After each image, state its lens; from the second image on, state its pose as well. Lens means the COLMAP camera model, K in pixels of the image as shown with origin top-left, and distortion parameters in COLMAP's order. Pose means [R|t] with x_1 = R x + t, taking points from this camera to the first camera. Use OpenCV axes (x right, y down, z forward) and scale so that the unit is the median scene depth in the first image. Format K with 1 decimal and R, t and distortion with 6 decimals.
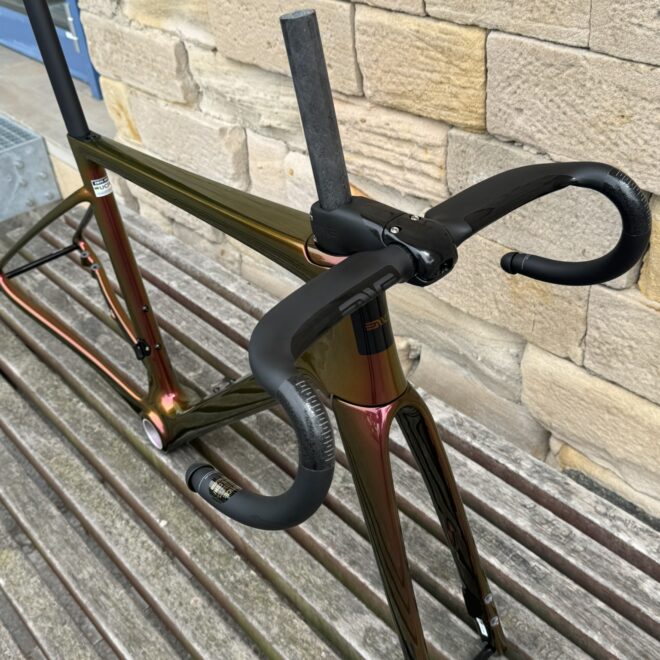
lens RADIAL K [[876.0, 0, 323.3], [0, 876.0, 329.4], [0, 0, 1]] dist [0.201911, -0.528498]
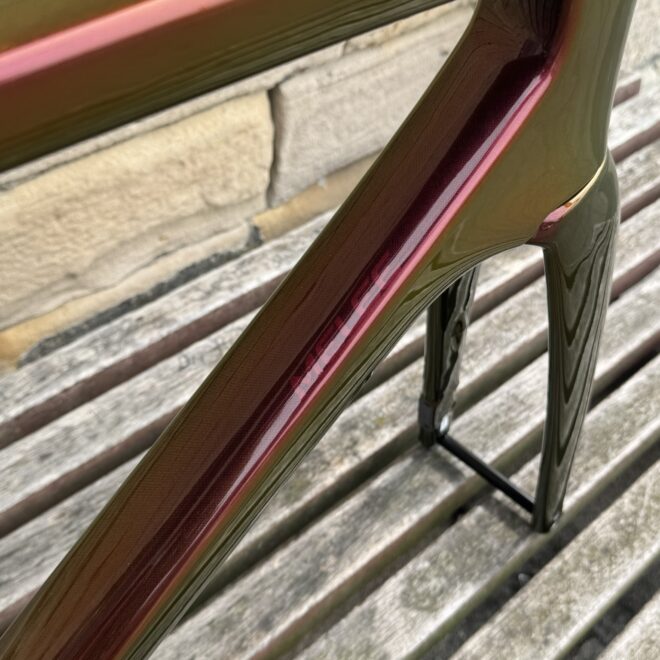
lens RADIAL K [[889.7, 0, 330.9], [0, 889.7, 335.2], [0, 0, 1]] dist [0.200777, -0.545721]
pose [[-0.061008, -0.653380, 0.754568, -0.255046], [0.499517, 0.634512, 0.589811, -0.146664], [-0.864153, 0.412903, 0.287664, 0.689371]]
